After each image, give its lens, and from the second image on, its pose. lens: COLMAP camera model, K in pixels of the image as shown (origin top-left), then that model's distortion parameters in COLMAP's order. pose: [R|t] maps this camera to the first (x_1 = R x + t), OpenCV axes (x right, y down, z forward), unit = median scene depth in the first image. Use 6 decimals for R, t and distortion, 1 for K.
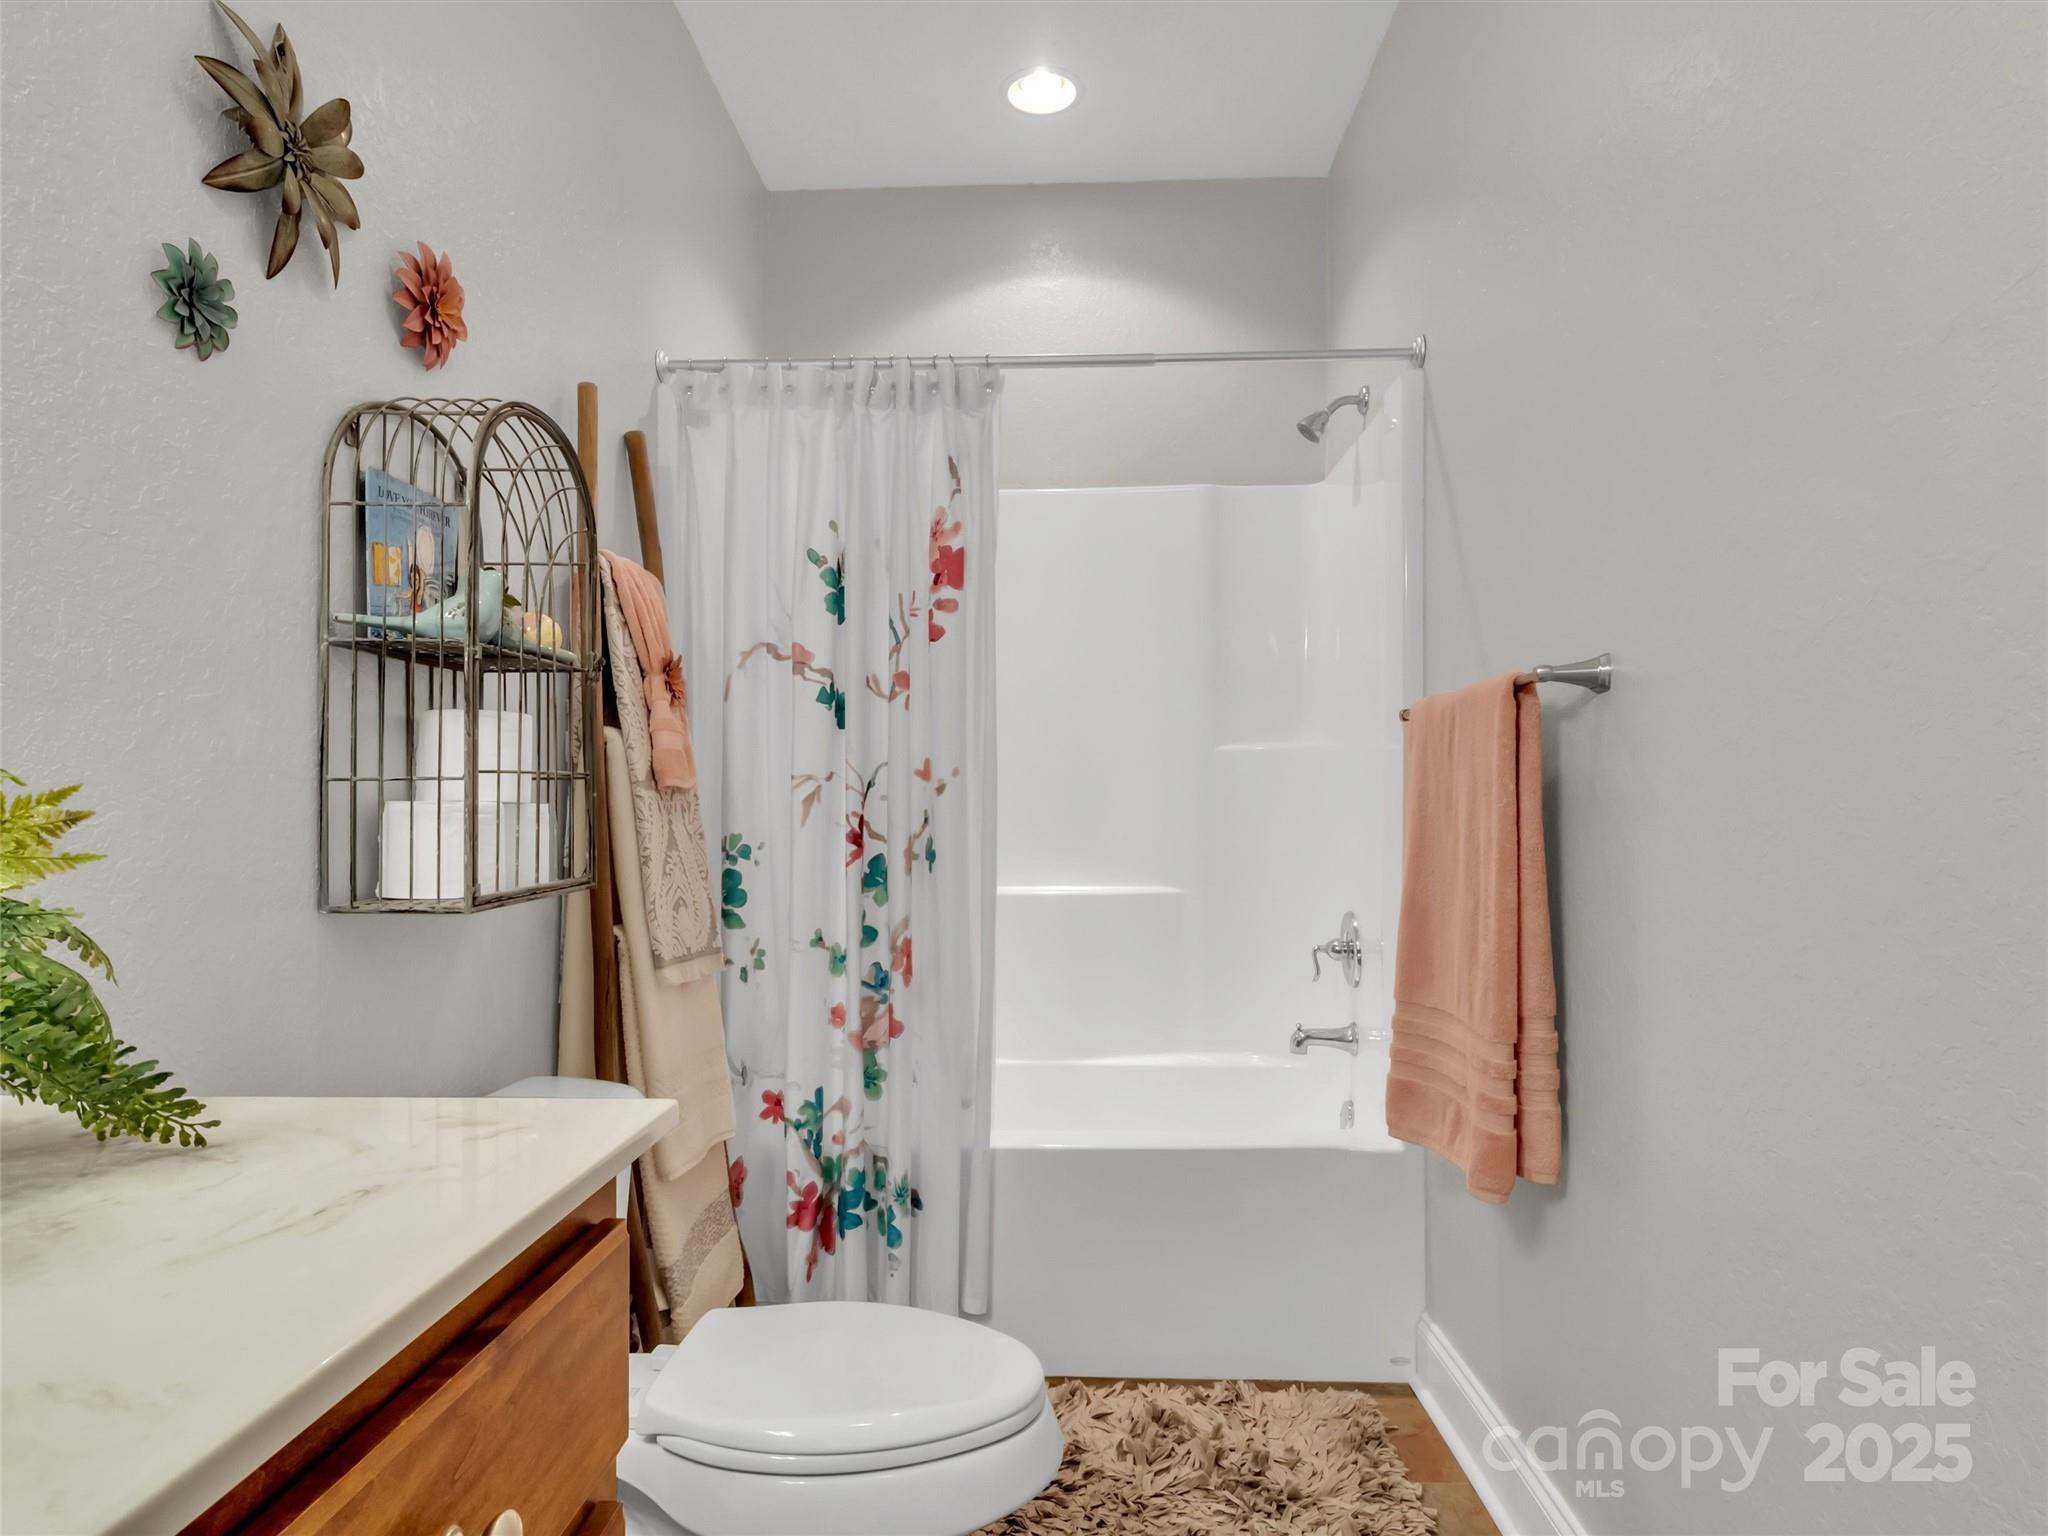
lens RADIAL K [[1180.6, 0, 1019.3], [0, 1180.6, 778.6], [0, 0, 1]] dist [0.004243, -0.000173]
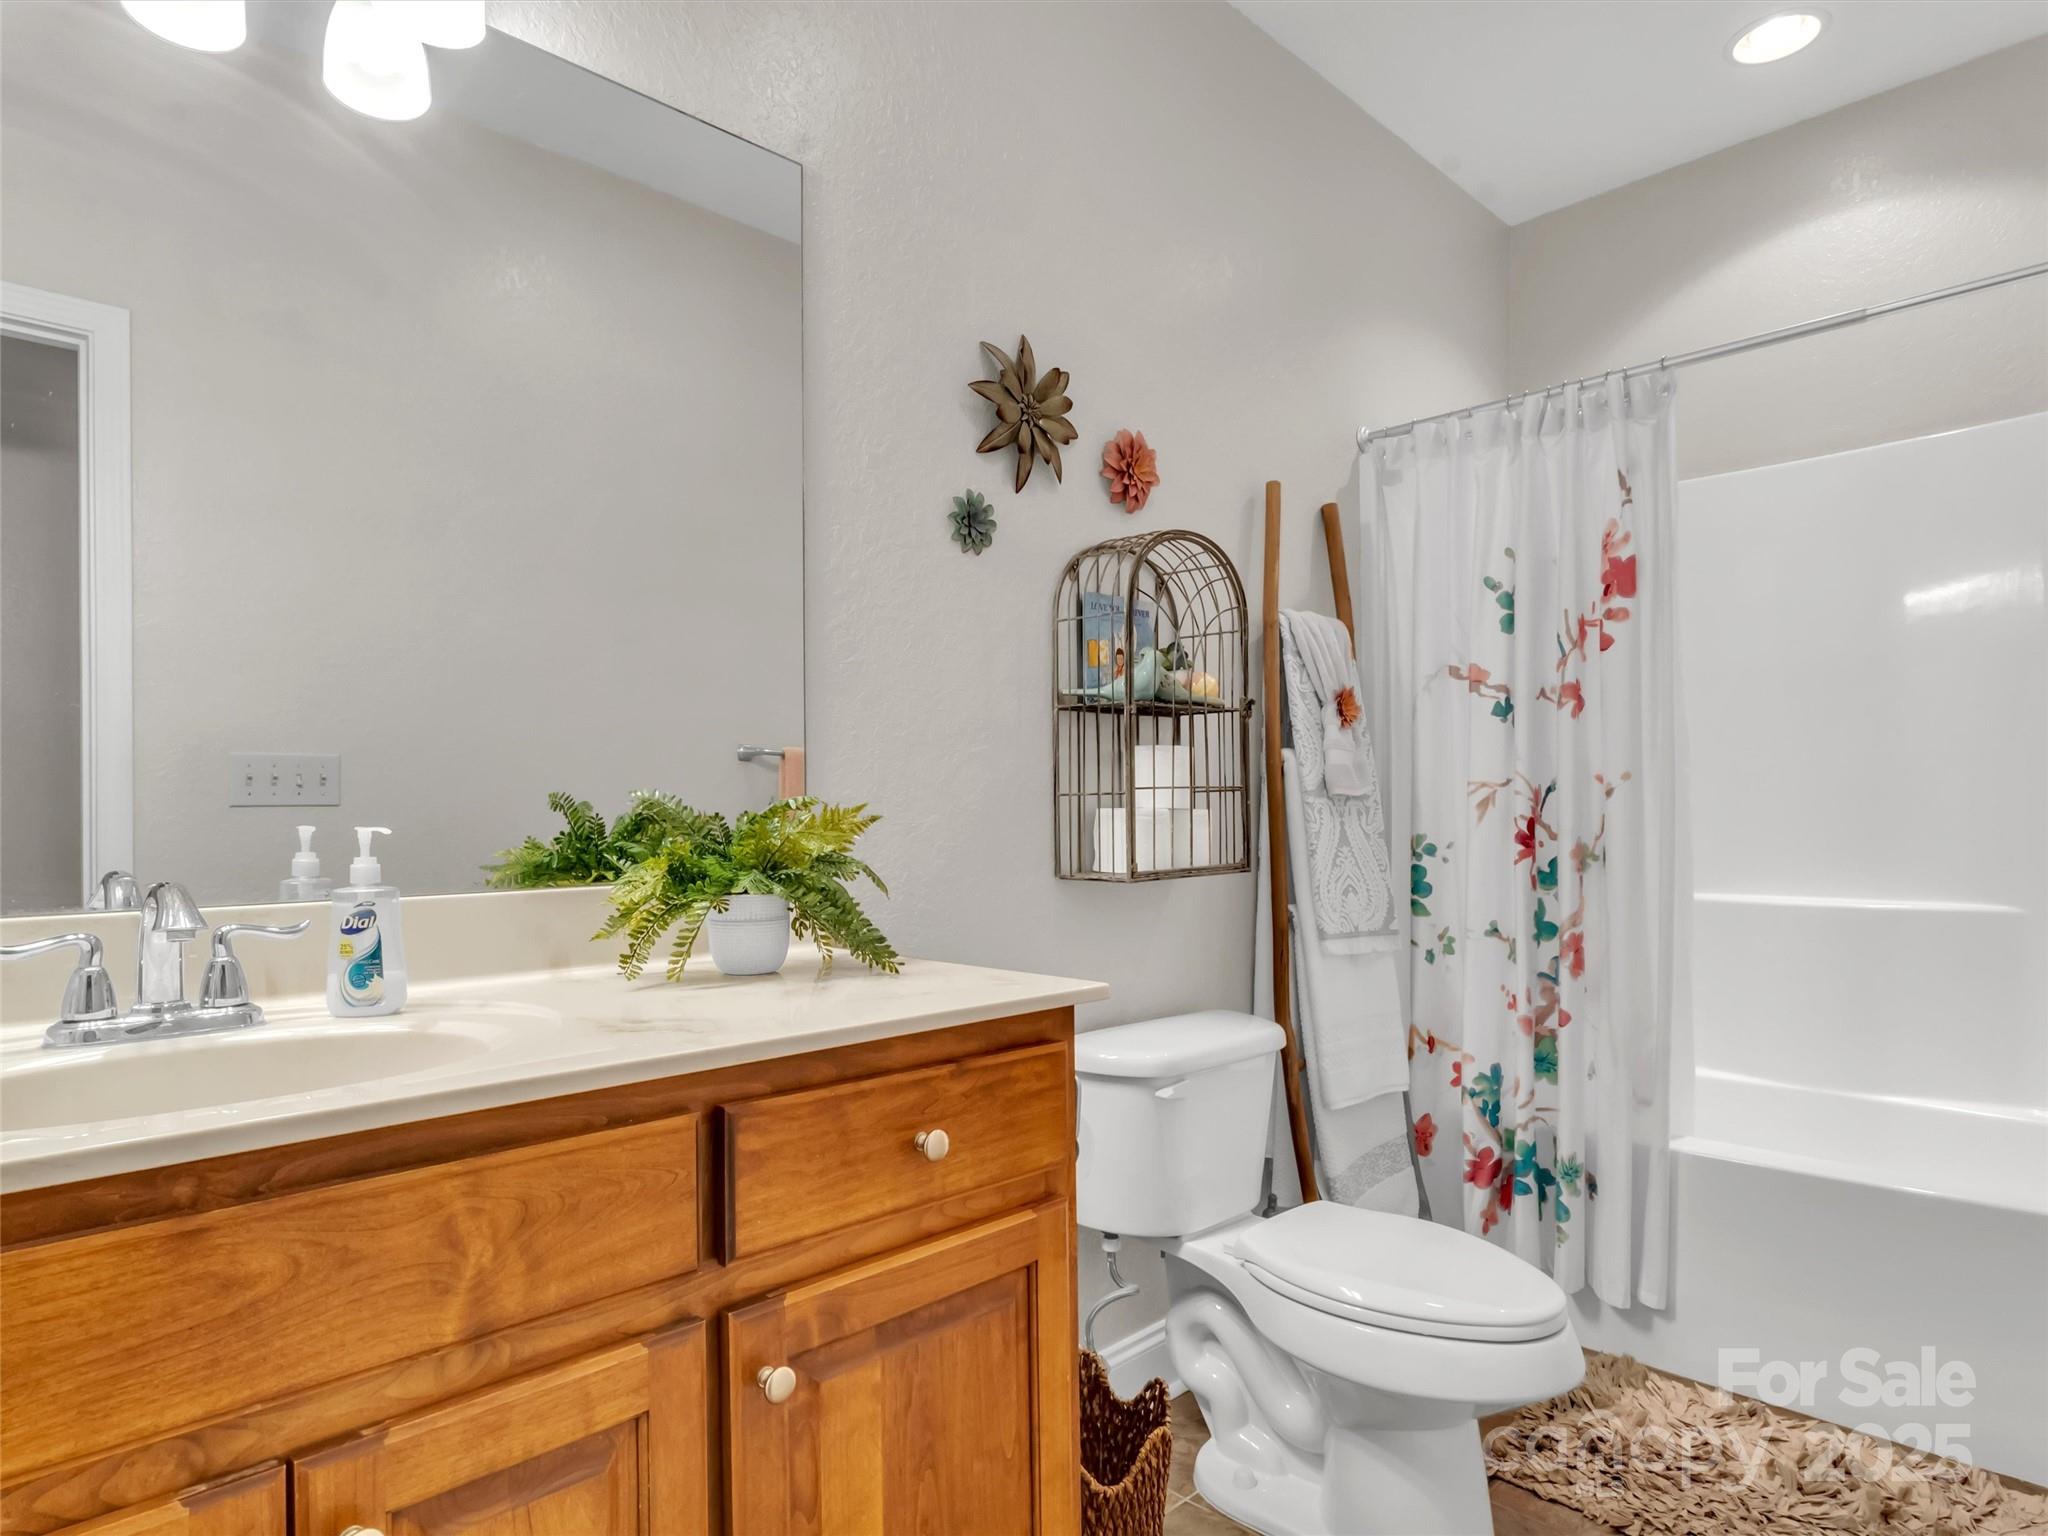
lens RADIAL K [[1180.6, 0, 1019.3], [0, 1180.6, 778.6], [0, 0, 1]] dist [0.004243, -0.000173]
pose [[0.732628, -0.021286, -0.680296, 0.269152], [0.019841, 0.999754, -0.009915, -0.003847], [0.680340, -0.006234, 0.732871, -0.117461]]
